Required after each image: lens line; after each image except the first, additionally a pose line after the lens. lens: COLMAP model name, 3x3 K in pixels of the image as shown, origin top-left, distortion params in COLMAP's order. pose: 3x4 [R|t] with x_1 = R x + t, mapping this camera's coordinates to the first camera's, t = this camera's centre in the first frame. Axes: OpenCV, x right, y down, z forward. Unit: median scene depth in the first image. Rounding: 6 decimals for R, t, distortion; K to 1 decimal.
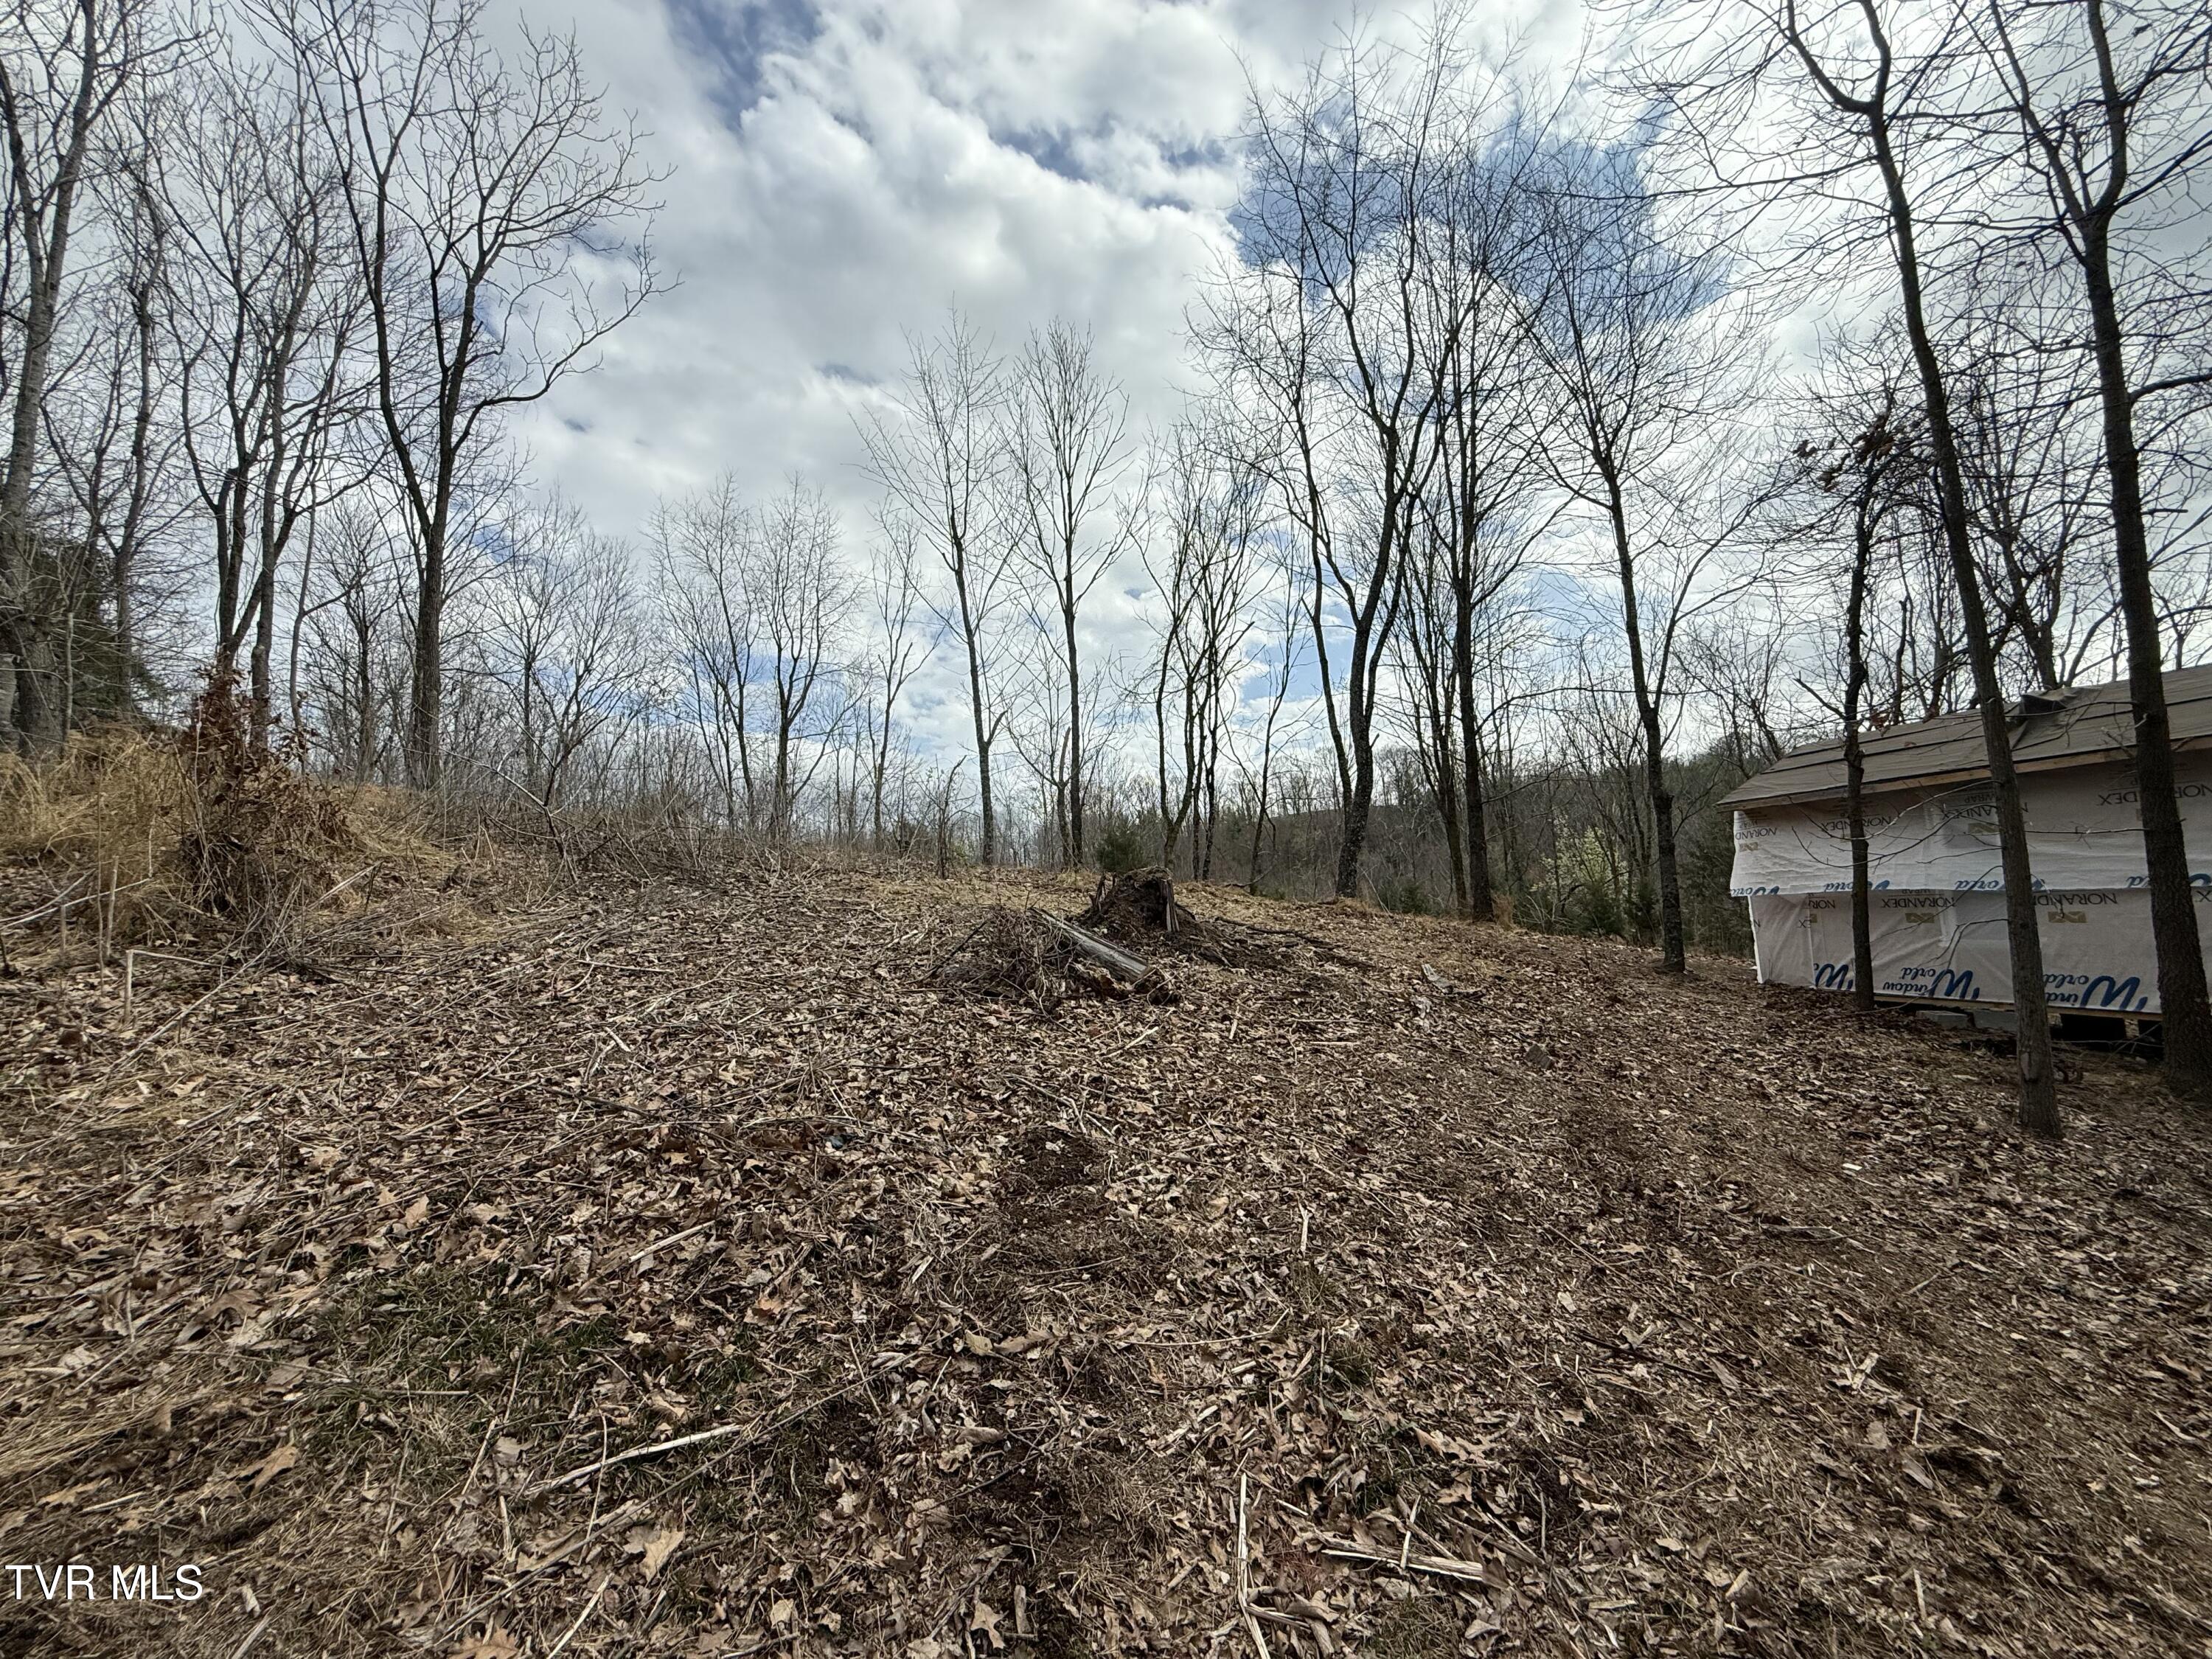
lens RADIAL K [[873.8, 0, 1092.4], [0, 873.8, 821.2], [0, 0, 1]] dist [0.000778, -0.000584]
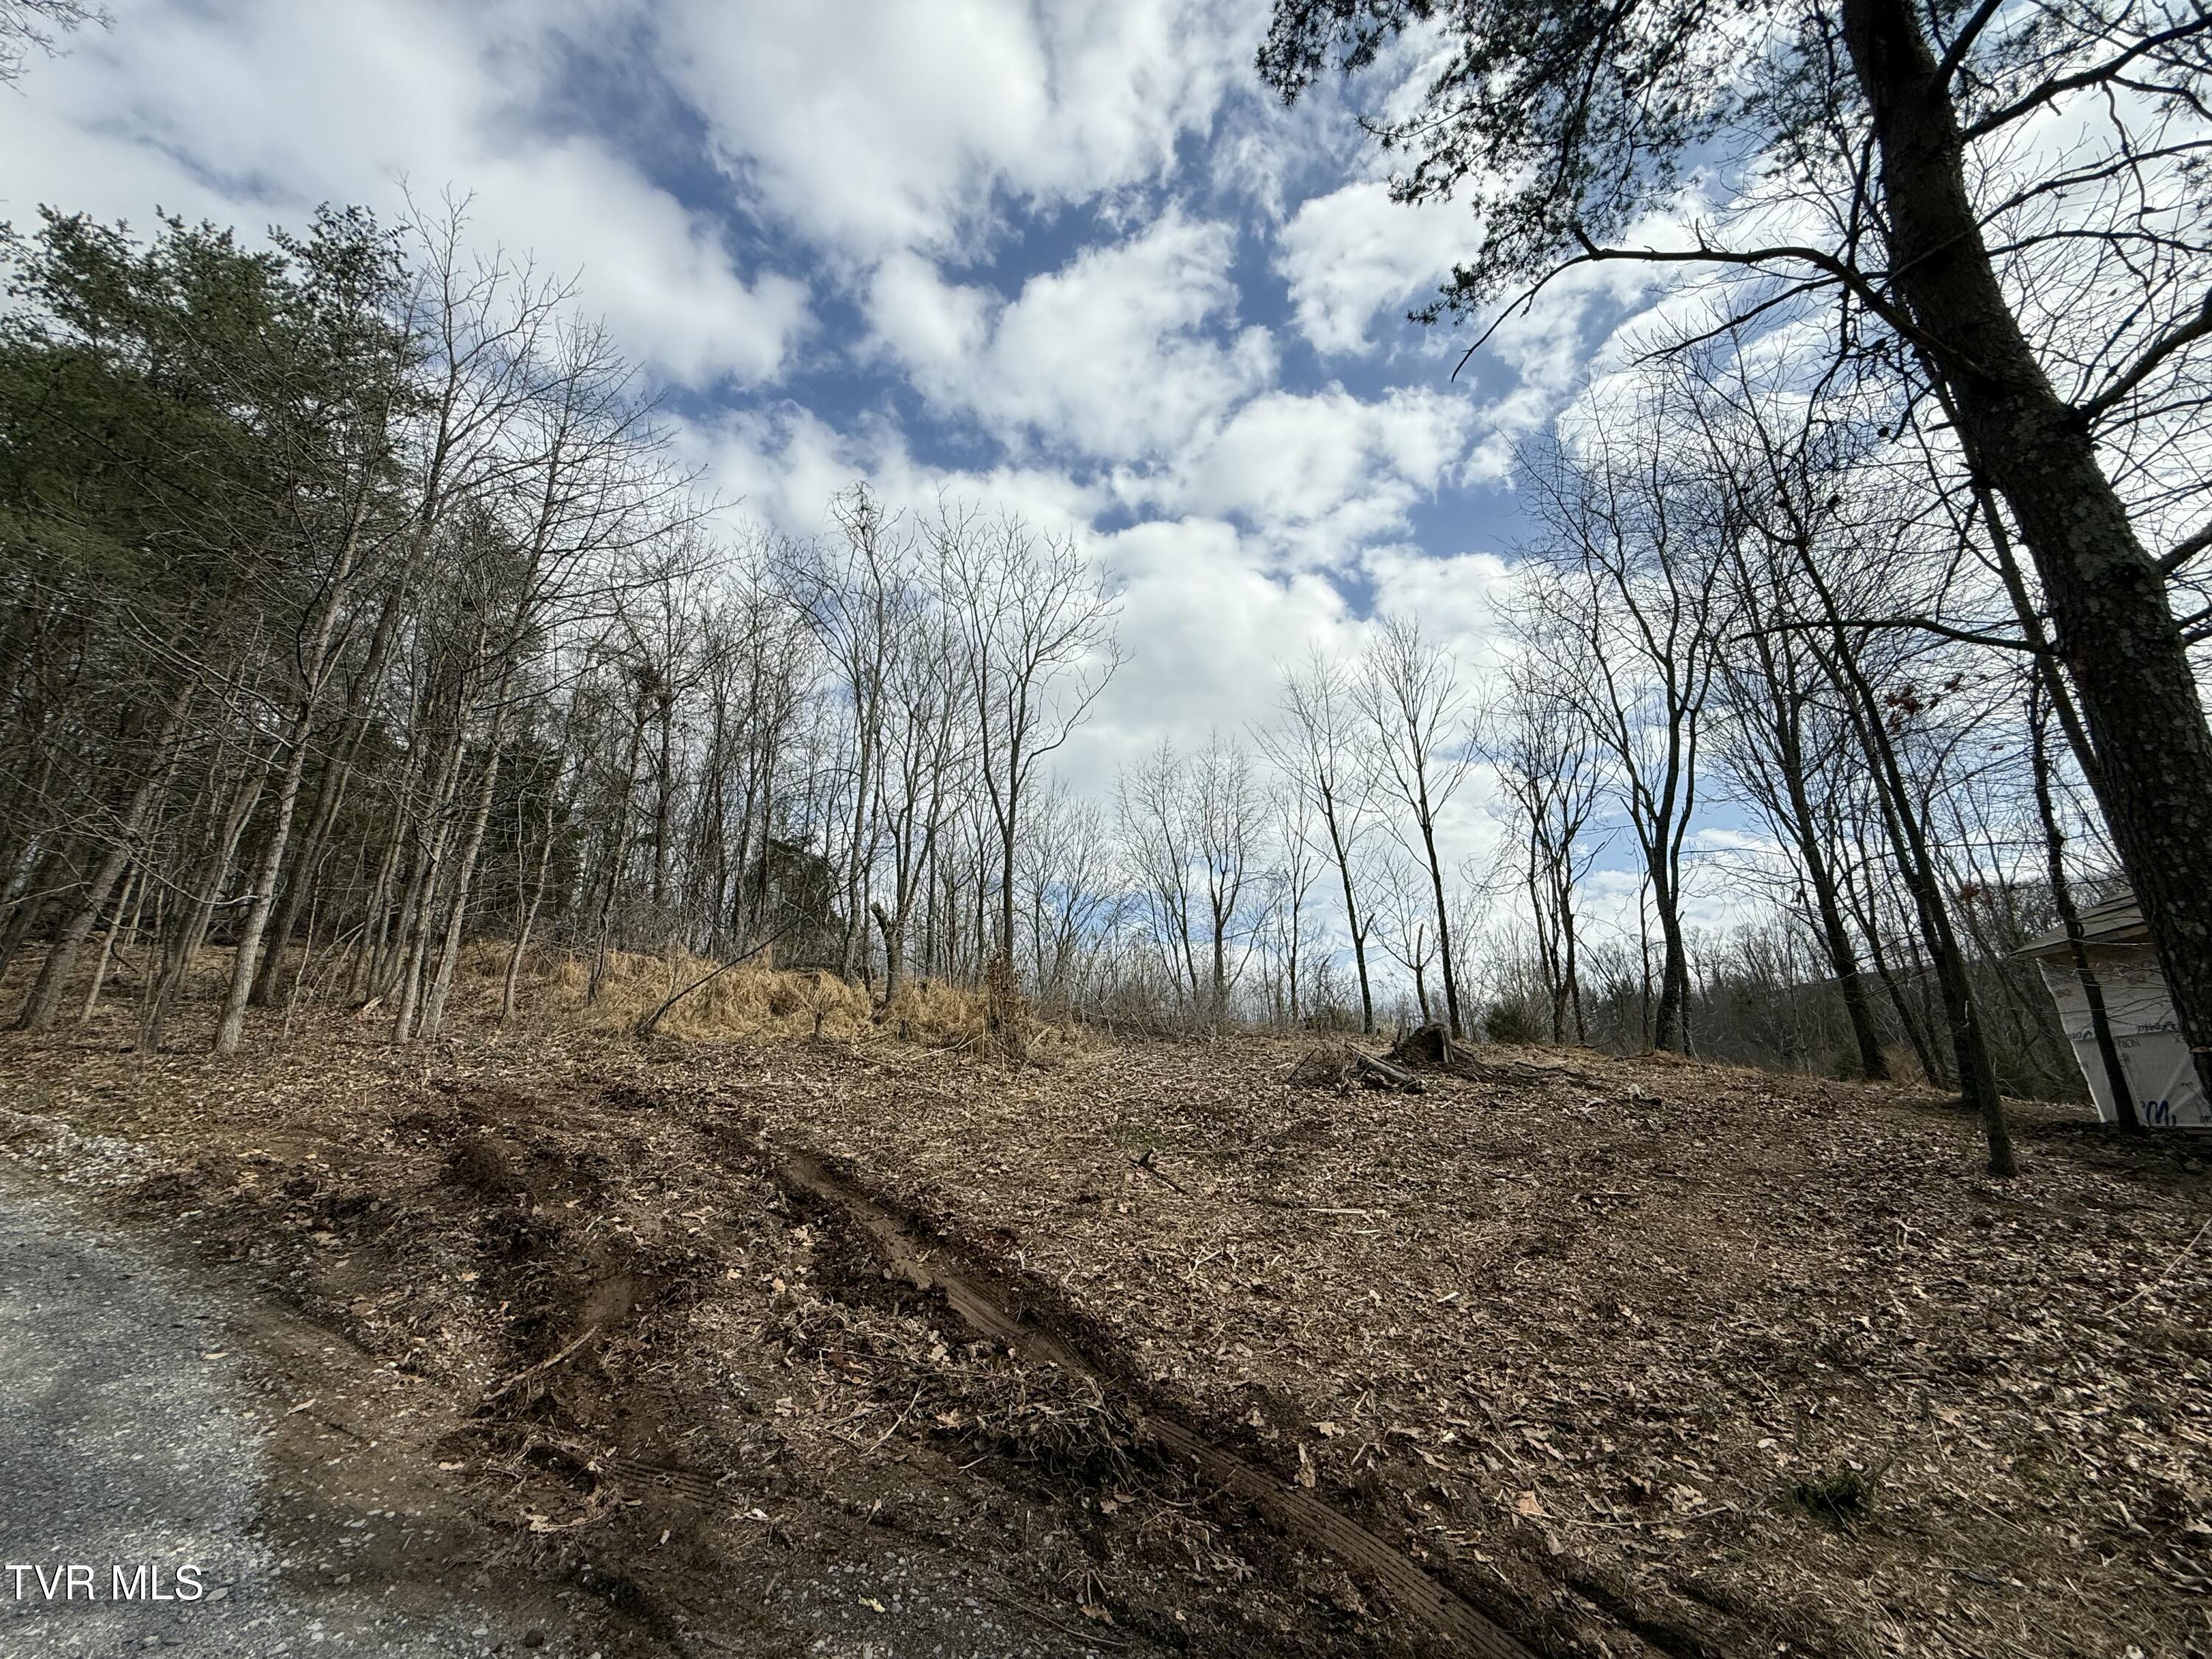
lens RADIAL K [[873.8, 0, 1107.2], [0, 873.8, 818.3], [0, 0, 1]] dist [0.000778, -0.000584]
pose [[0.889740, -0.131180, -0.437213, 0.133681], [0.035321, 0.974730, -0.220575, 0.009482], [0.455099, 0.180811, 0.871890, -0.343884]]
